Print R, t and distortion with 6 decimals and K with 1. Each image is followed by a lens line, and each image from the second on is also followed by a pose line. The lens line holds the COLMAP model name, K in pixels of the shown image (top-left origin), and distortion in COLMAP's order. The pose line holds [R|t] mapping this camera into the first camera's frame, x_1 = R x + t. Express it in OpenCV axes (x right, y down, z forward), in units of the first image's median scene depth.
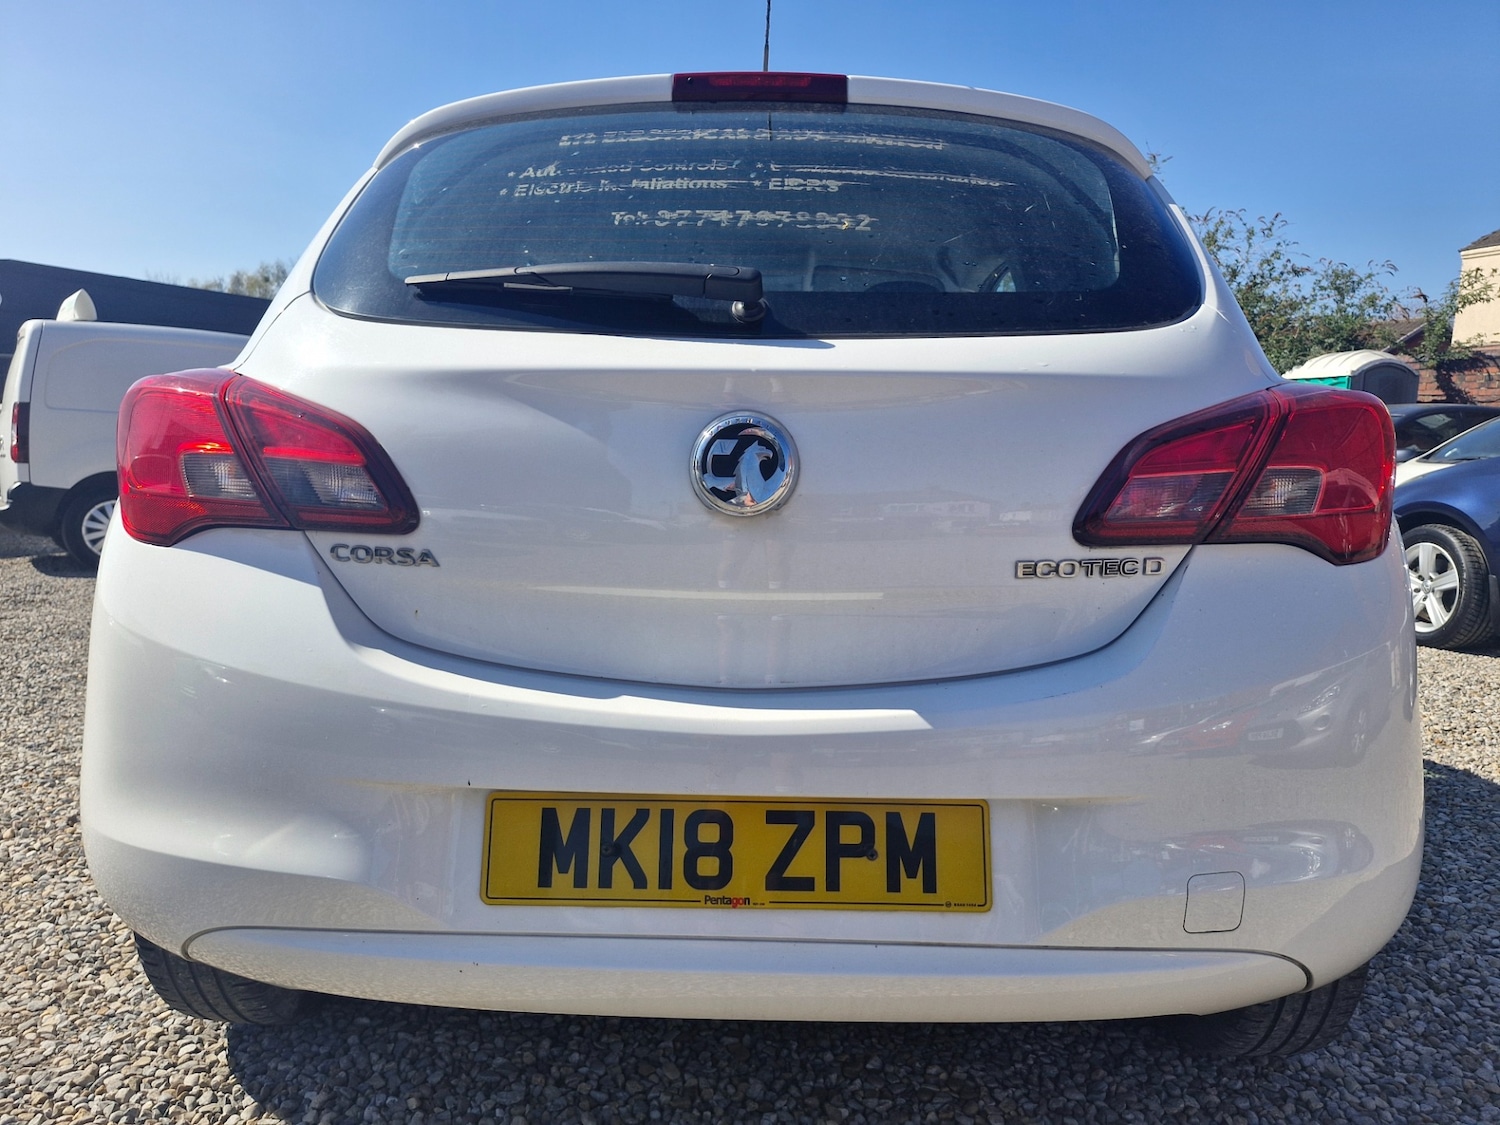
lens RADIAL K [[985.0, 0, 817.1], [0, 985.0, 559.8], [0, 0, 1]] dist [0.064428, 0.000359]
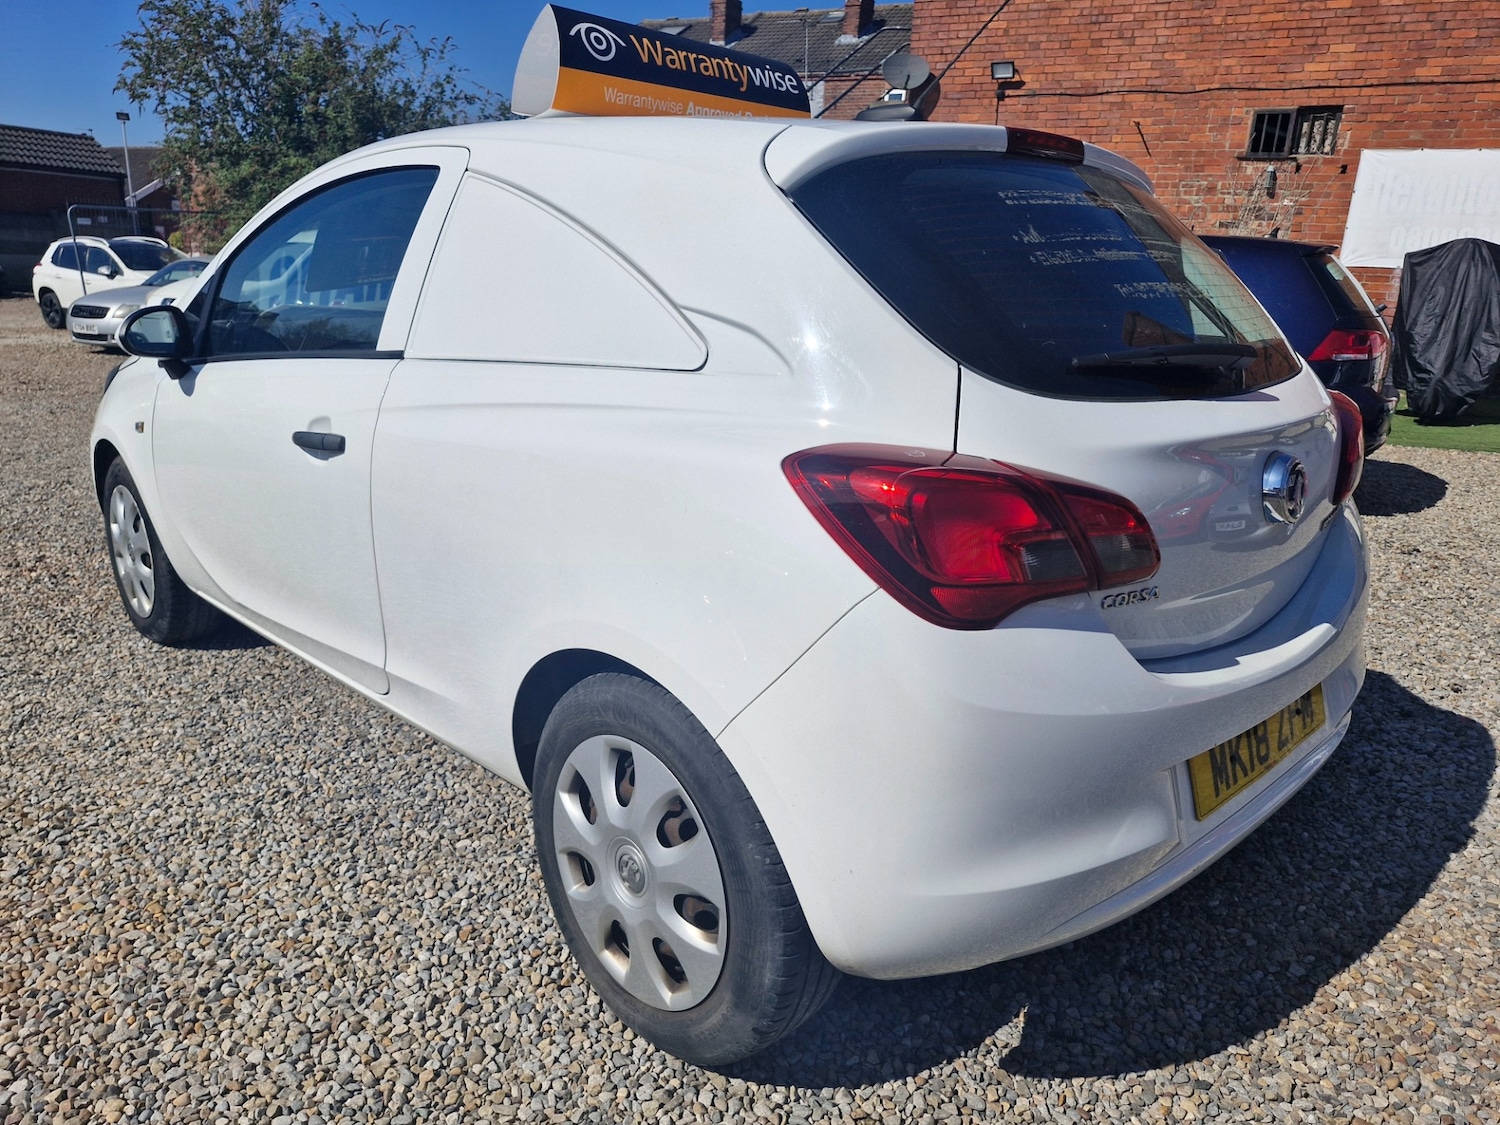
lens RADIAL K [[1015.3, 0, 750.0], [0, 1015.3, 562.5], [0, 0, 1]] dist [0.005644, 0.001404]
pose [[0.723414, -0.186980, 0.664613, -1.677349], [0.068233, 0.977279, 0.200676, -0.345573], [-0.687034, -0.099823, 0.719735, 0.429732]]
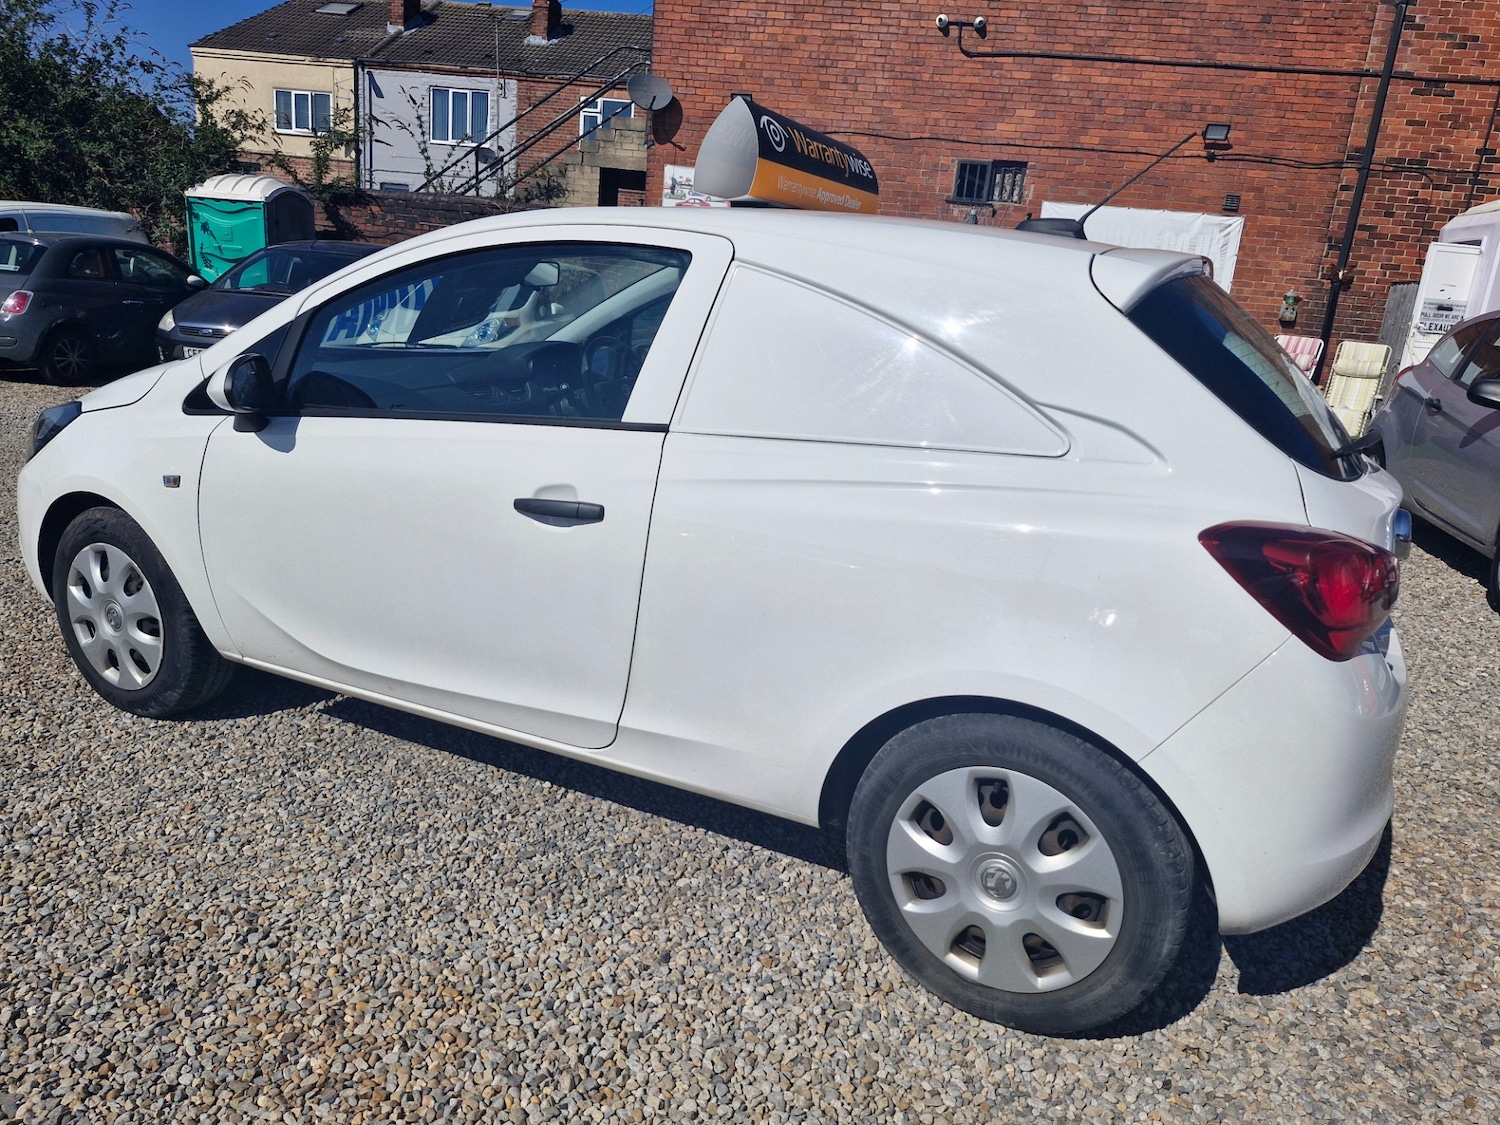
lens RADIAL K [[998.1, 0, 768.2], [0, 998.1, 569.7], [0, 0, 1]] dist [0.018464, -0.002911]
pose [[0.473669, -0.218957, 0.853051, -2.441362], [0.045207, 0.973370, 0.224738, -0.545128], [-0.879542, -0.067888, 0.470954, 1.145666]]
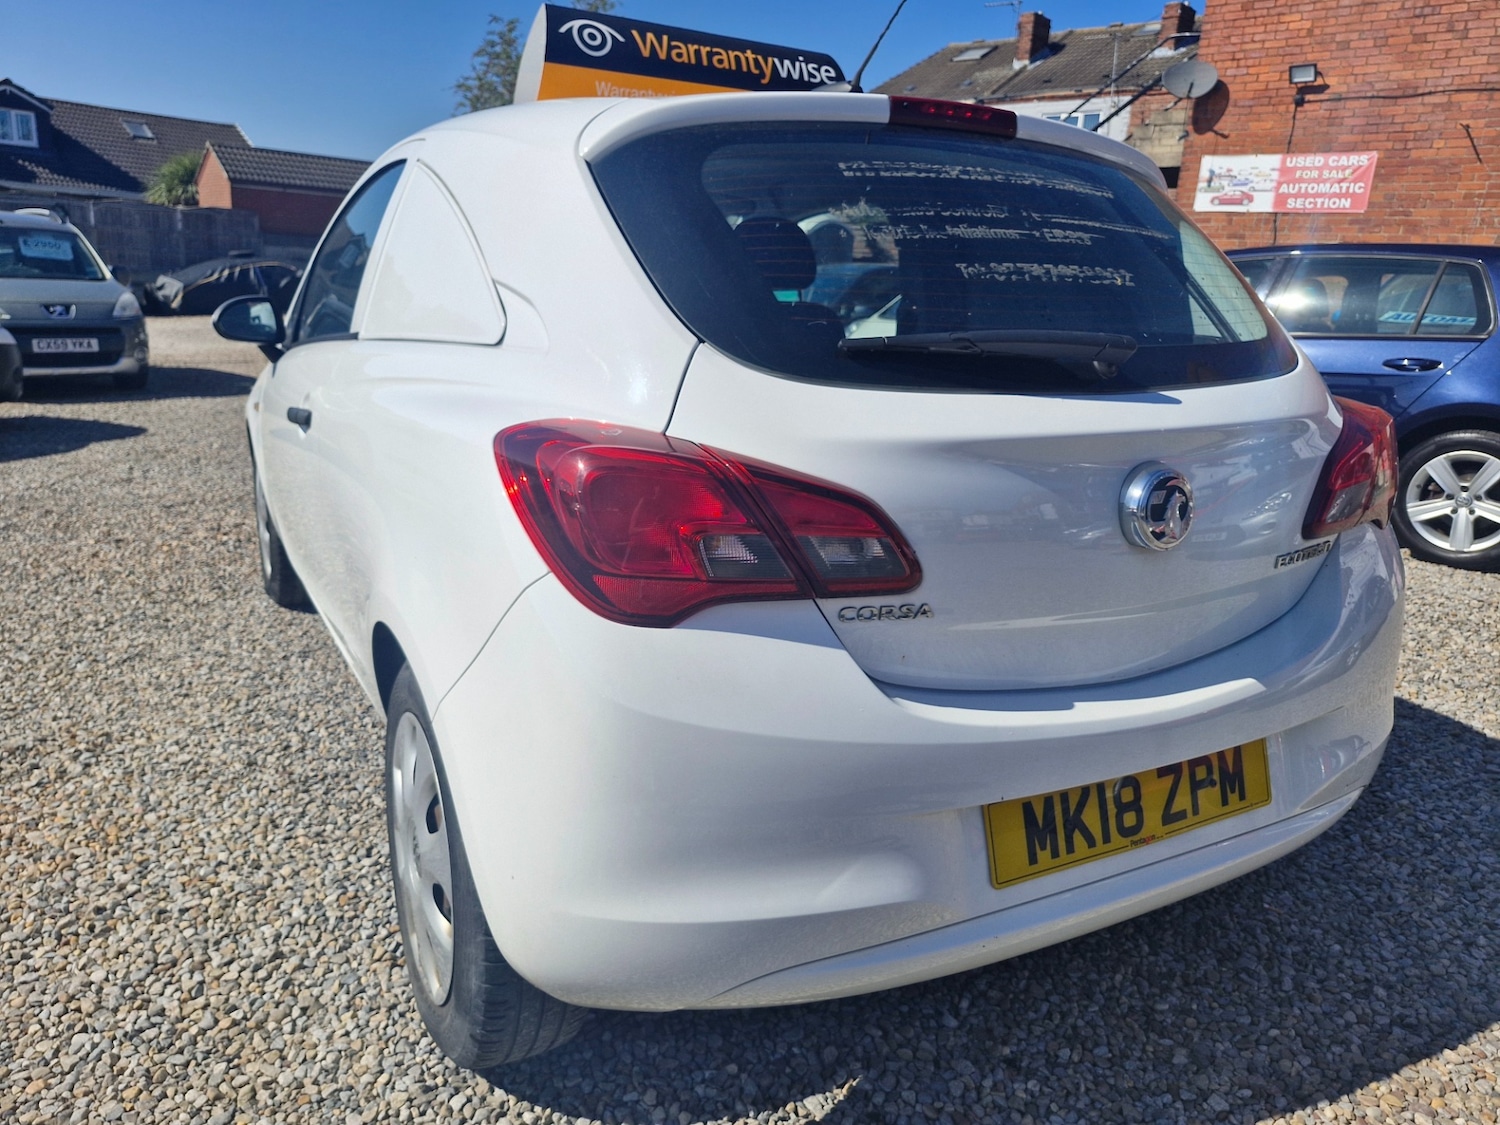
lens RADIAL K [[1024.7, 0, 762.2], [0, 1024.7, 548.3], [0, 0, 1]] dist [-0.004173, 0.006263]
pose [[0.878815, -0.105387, 0.465379, -1.101871], [0.037162, 0.987459, 0.153437, -0.258690], [-0.475713, -0.117549, 0.871711, 0.105776]]
